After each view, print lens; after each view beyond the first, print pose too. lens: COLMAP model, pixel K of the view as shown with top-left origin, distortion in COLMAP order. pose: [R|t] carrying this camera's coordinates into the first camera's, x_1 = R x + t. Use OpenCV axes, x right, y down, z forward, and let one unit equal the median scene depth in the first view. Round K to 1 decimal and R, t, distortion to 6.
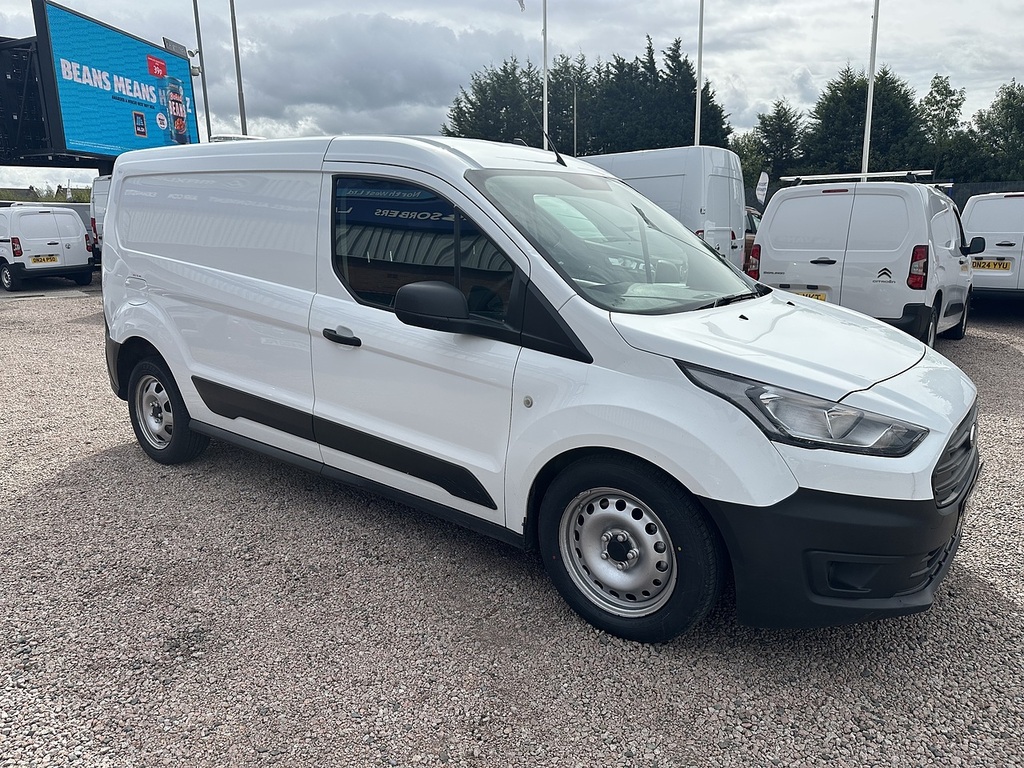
lens RADIAL K [[748.1, 0, 517.3], [0, 748.1, 384.6], [0, 0, 1]] dist [0.007718, -0.007356]
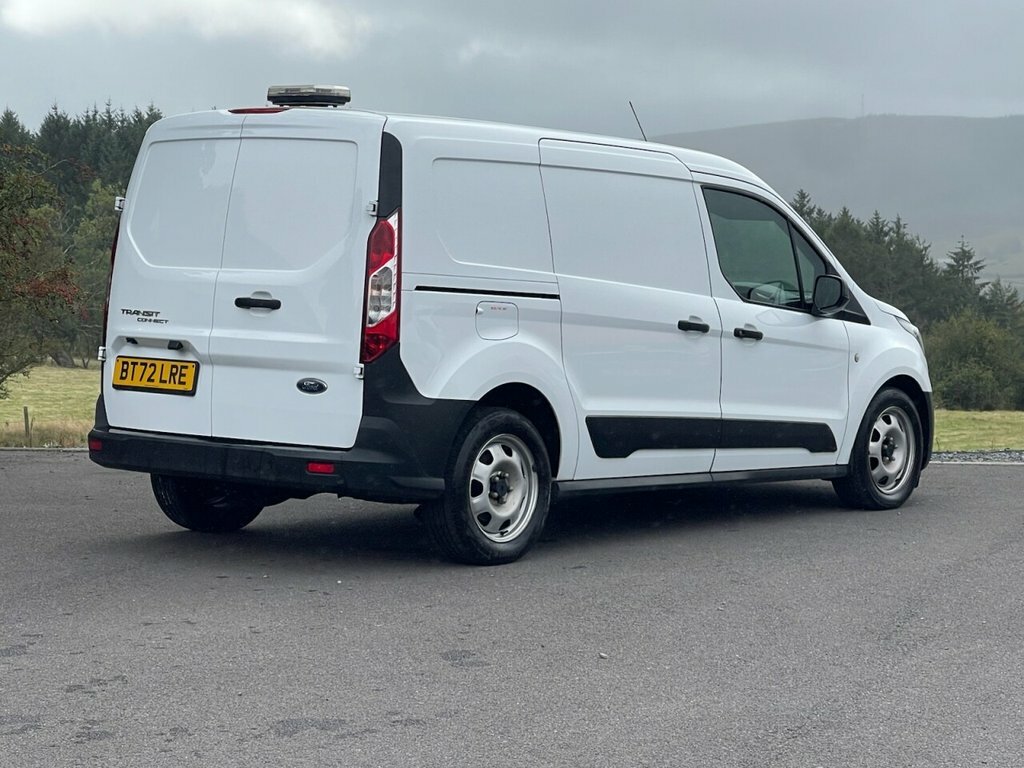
lens RADIAL K [[2517.0, 0, 512.0], [0, 2517.0, 384.0], [0, 0, 1]] dist [0.108232, 0.710620]
pose [[0.017278, -0.056827, 0.998235, -3.752436], [0.195353, 0.979334, 0.052370, -0.242056], [-0.980581, 0.194103, 0.028022, 1.208288]]
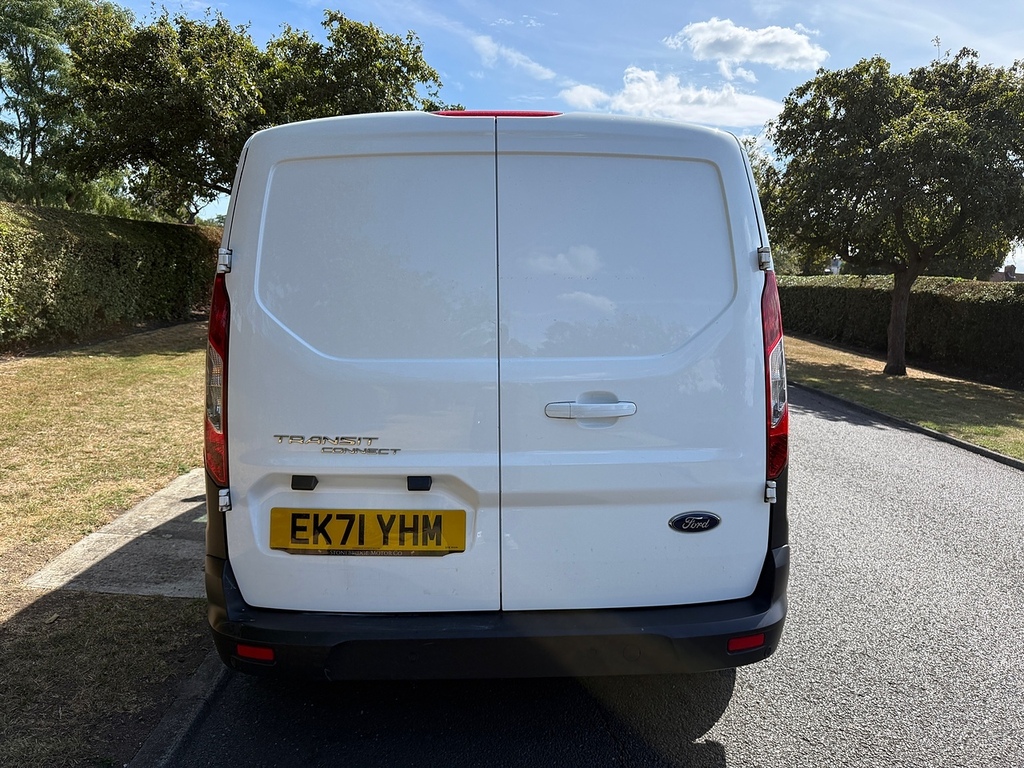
lens RADIAL K [[727.0, 0, 513.3], [0, 727.0, 407.0], [0, 0, 1]] dist [-0.001773, -0.006232]
pose [[-0.645724, -0.136366, 0.751296, -1.099507], [0.169678, 0.933697, 0.315308, -0.429967], [-0.744480, 0.331080, -0.579772, 1.951797]]
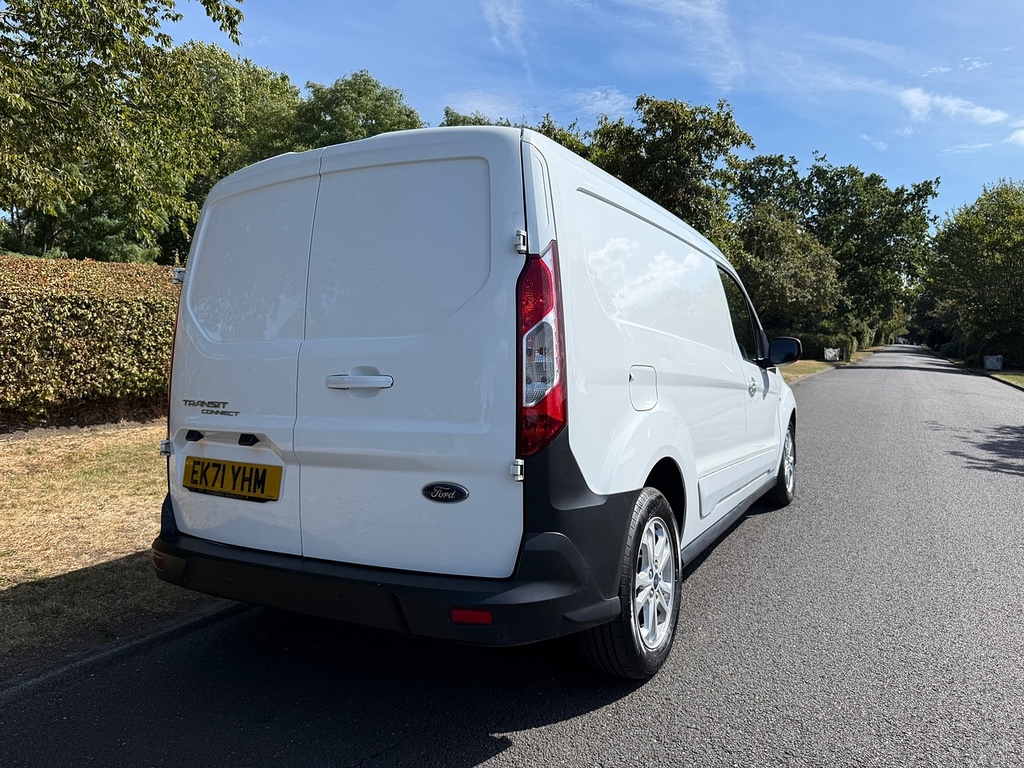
lens RADIAL K [[748.1, 0, 517.3], [0, 748.1, 384.6], [0, 0, 1]] dist [0.007718, -0.007356]
pose [[-0.169904, -0.033417, 0.984894, -1.399884], [0.236814, 0.968754, 0.073722, -0.251352], [-0.956583, 0.245763, -0.156682, 1.545450]]
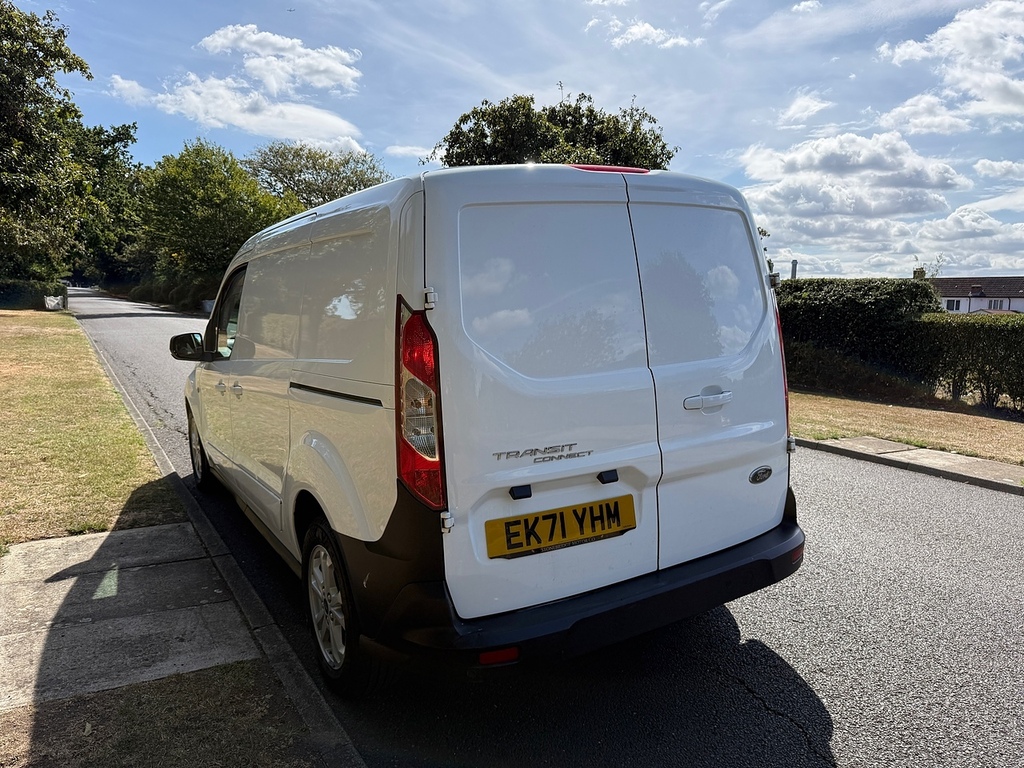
lens RADIAL K [[748.1, 0, 517.3], [0, 748.1, 384.6], [0, 0, 1]] dist [0.007718, -0.007356]
pose [[-0.939839, -0.026542, 0.340585, -0.790394], [0.098199, 0.933909, 0.343759, -0.541346], [-0.327199, 0.356523, -0.875118, 2.314710]]
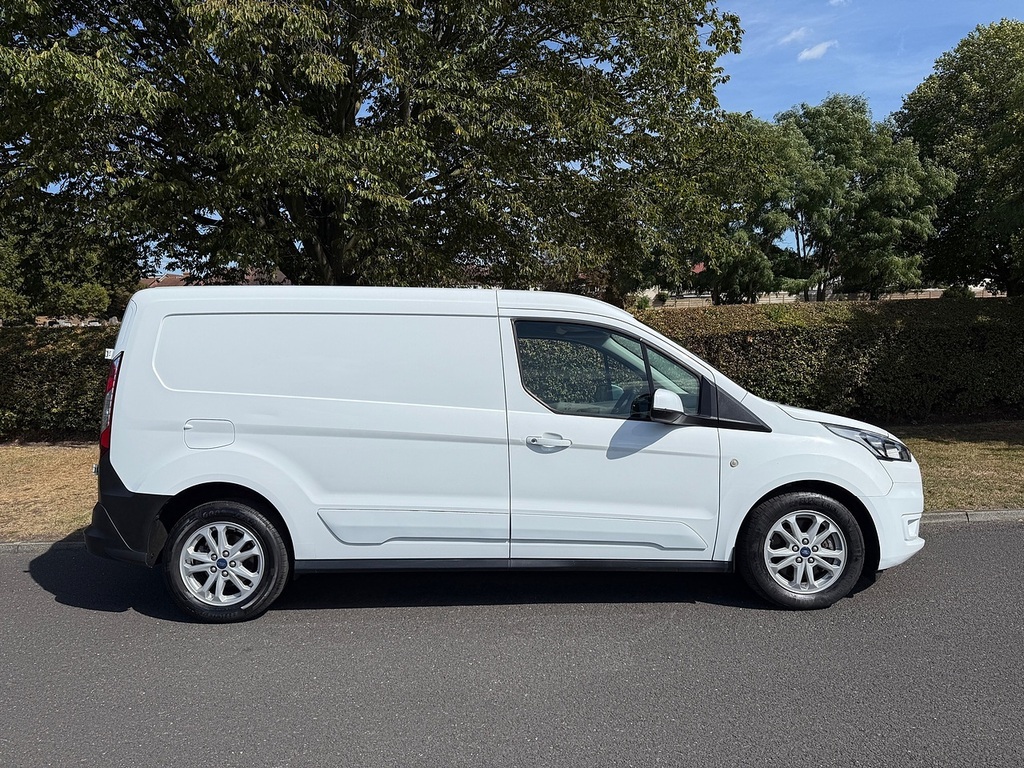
lens RADIAL K [[748.9, 0, 512.0], [0, 748.9, 384.0], [0, 0, 1]] dist [0.002421, -0.002920]
pose [[0.780367, -0.020332, 0.624992, -1.026943], [0.155821, 0.974267, -0.162864, 0.034602], [-0.605597, 0.224480, 0.763453, 0.064321]]
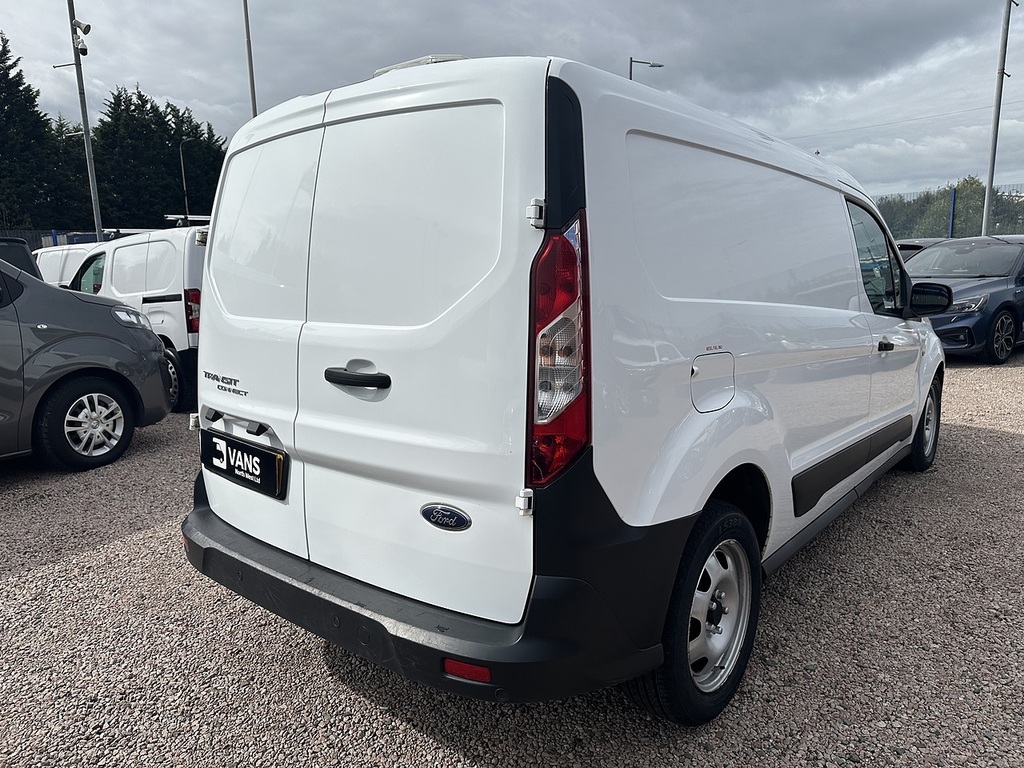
lens RADIAL K [[741.9, 0, 507.3], [0, 741.9, 379.7], [0, 0, 1]] dist [0.002969, 0.005699]
pose [[0.026331, -0.156512, 0.987325, -1.273740], [0.237641, 0.960334, 0.145896, -0.292271], [-0.970996, 0.230787, 0.062480, 1.426932]]
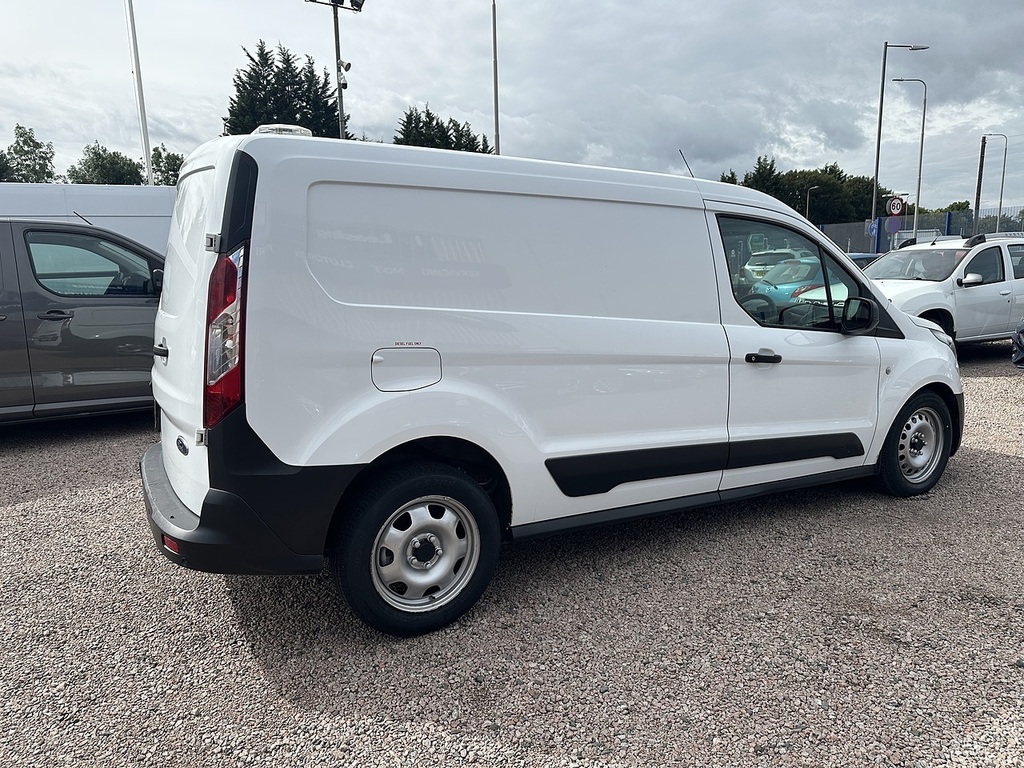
lens RADIAL K [[748.1, 0, 517.3], [0, 748.1, 384.6], [0, 0, 1]] dist [0.007718, -0.007356]
pose [[0.376675, -0.144185, 0.915055, -1.357427], [0.206982, 0.975938, 0.068576, -0.172529], [-0.902925, 0.163569, 0.397455, 0.866560]]
